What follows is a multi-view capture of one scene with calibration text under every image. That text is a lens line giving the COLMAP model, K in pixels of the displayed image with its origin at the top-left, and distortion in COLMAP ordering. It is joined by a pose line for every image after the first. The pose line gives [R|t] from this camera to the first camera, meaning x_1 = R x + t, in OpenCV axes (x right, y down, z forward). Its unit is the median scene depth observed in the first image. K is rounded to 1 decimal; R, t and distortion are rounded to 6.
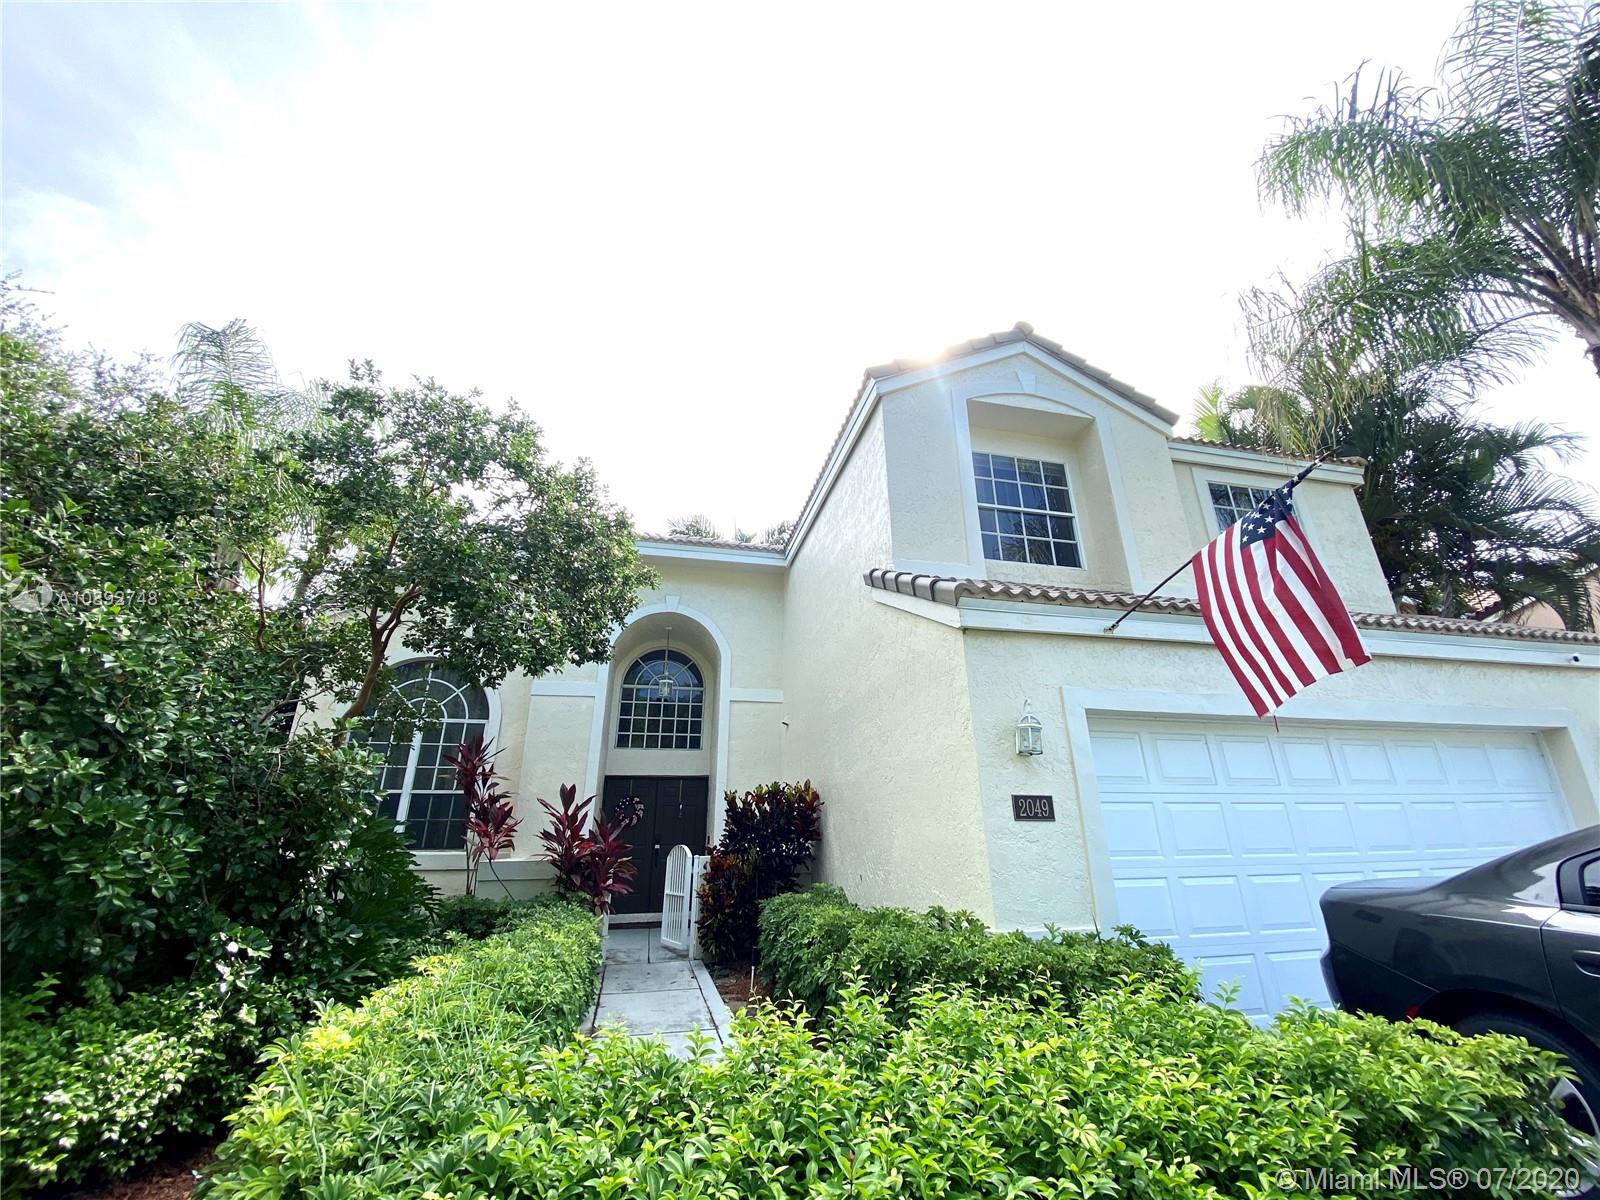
lens RADIAL K [[635.3, 0, 802.5], [0, 635.3, 588.5], [0, 0, 1]] dist [-0.001199, -0.001355]
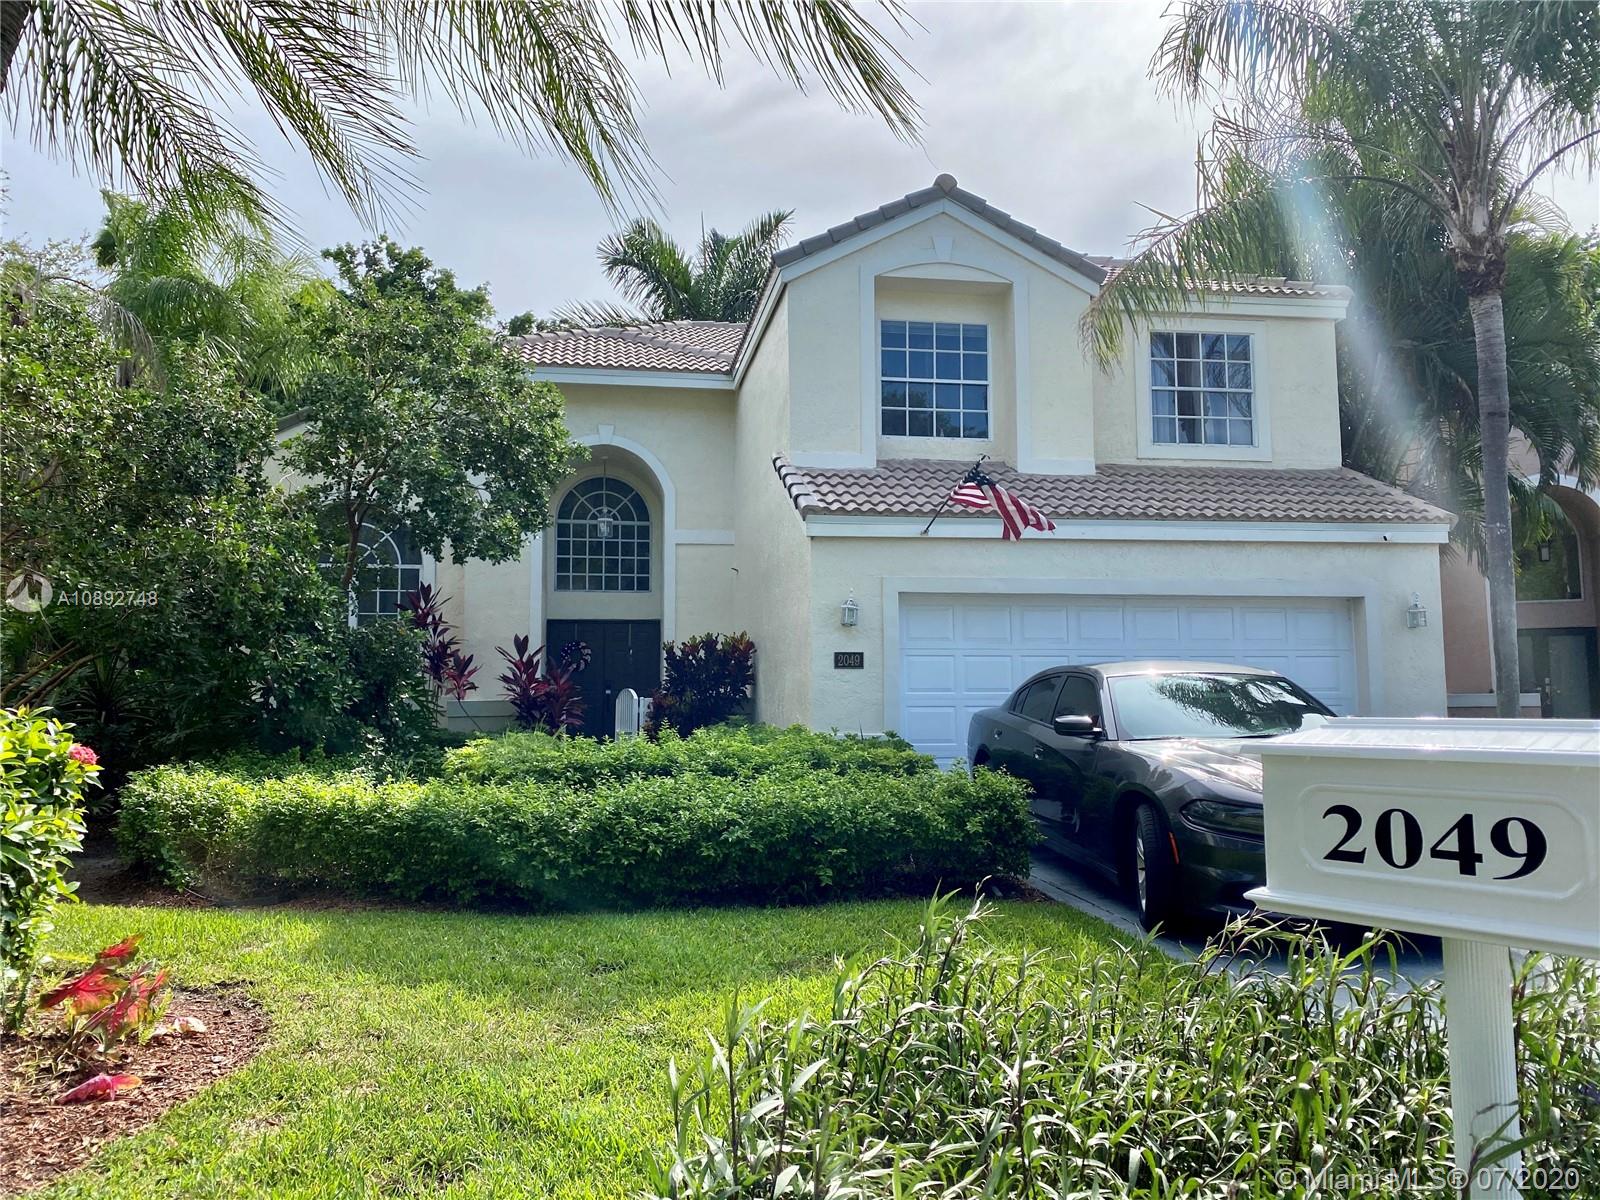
lens RADIAL K [[1206.8, 0, 797.3], [0, 1206.8, 582.9], [0, 0, 1]] dist [0.022561, 0.010001]
pose [[0.997662, -0.004429, -0.068200, 0.237622], [0.023502, 0.959270, 0.281512, -0.336131], [0.064176, -0.282457, 0.957131, -0.889618]]
